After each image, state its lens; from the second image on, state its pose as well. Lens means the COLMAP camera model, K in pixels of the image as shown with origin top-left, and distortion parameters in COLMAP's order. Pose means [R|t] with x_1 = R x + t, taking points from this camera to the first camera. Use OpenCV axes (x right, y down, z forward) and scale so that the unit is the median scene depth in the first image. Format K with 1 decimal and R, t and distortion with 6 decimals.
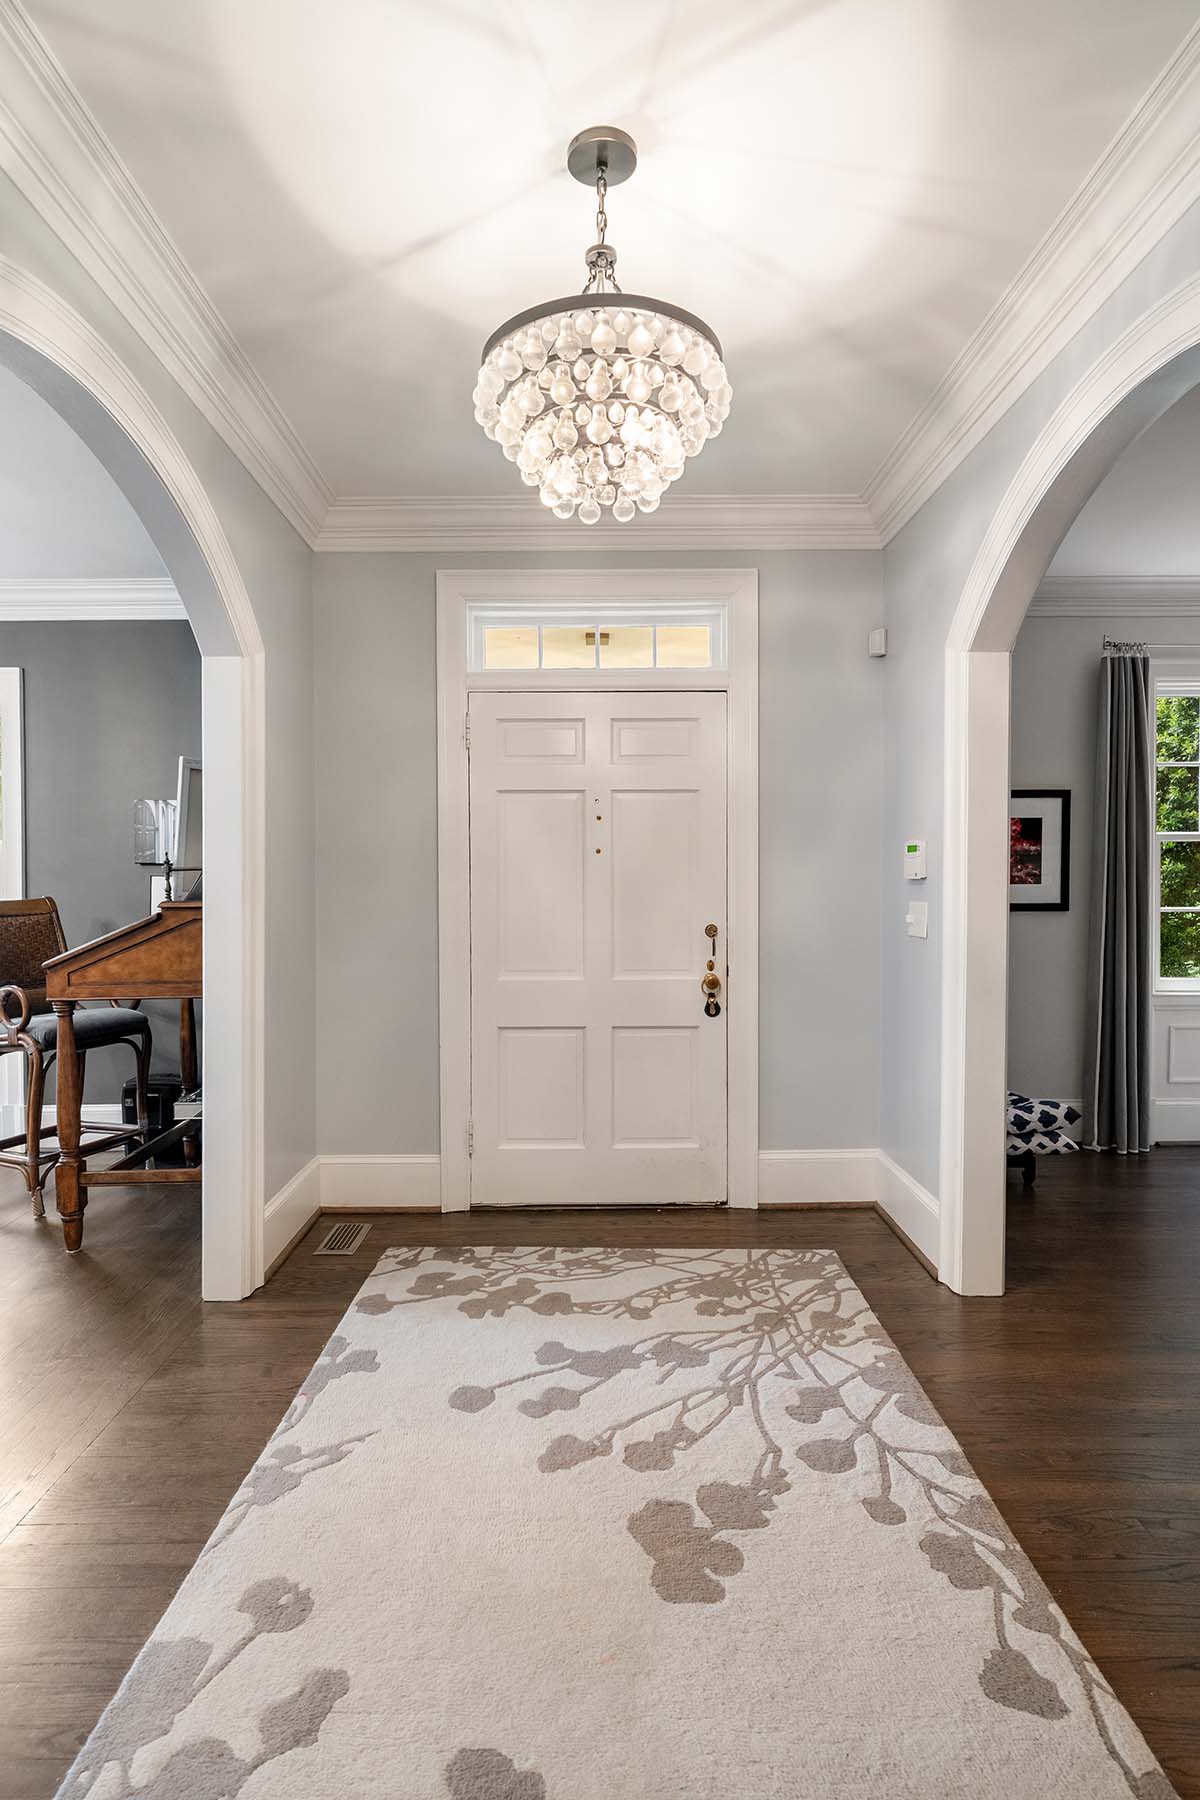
lens RADIAL K [[1002.9, 0, 597.1], [0, 1002.9, 903.7], [0, 0, 1]] dist [-0.089247, -0.001150]
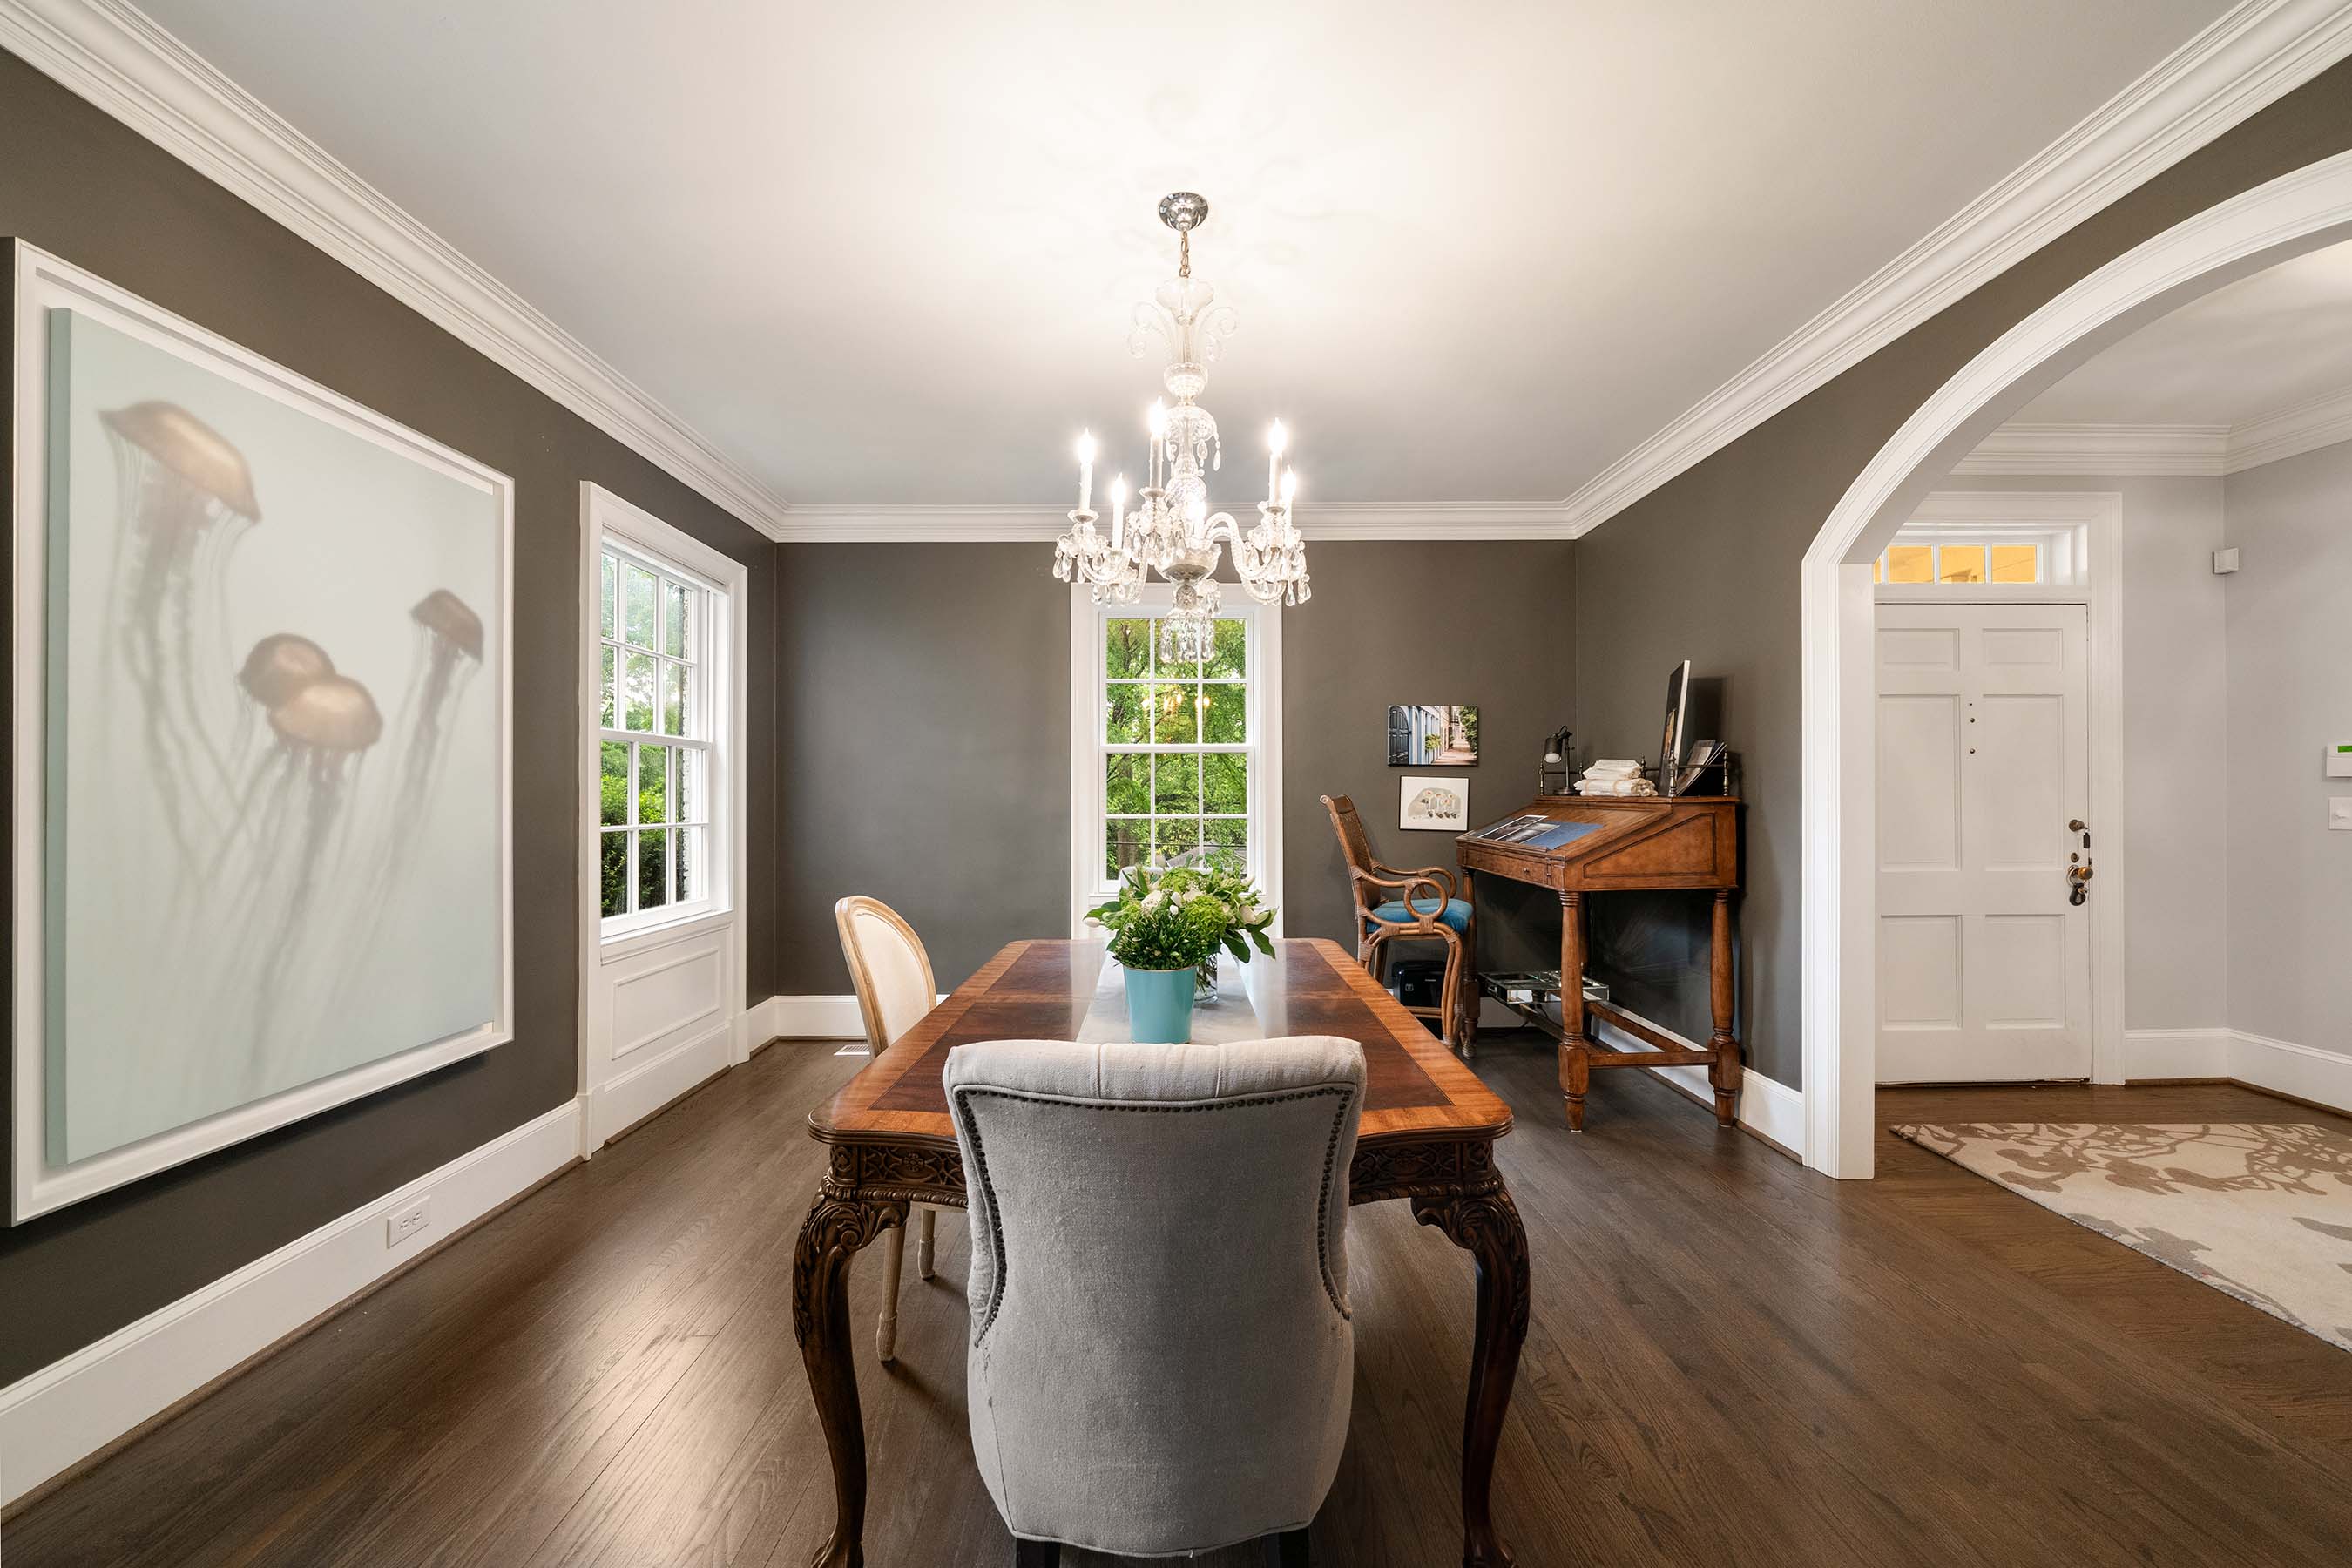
lens RADIAL K [[904.2, 0, 1164.6], [0, 904.2, 777.9], [0, 0, 1]] dist [0.004523, 0.000702]
pose [[0.999639, -0.000484, 0.026865, -1.010219], [0.001554, 0.999205, -0.039844, 0.015176], [-0.026825, 0.039871, 0.998845, 0.041711]]
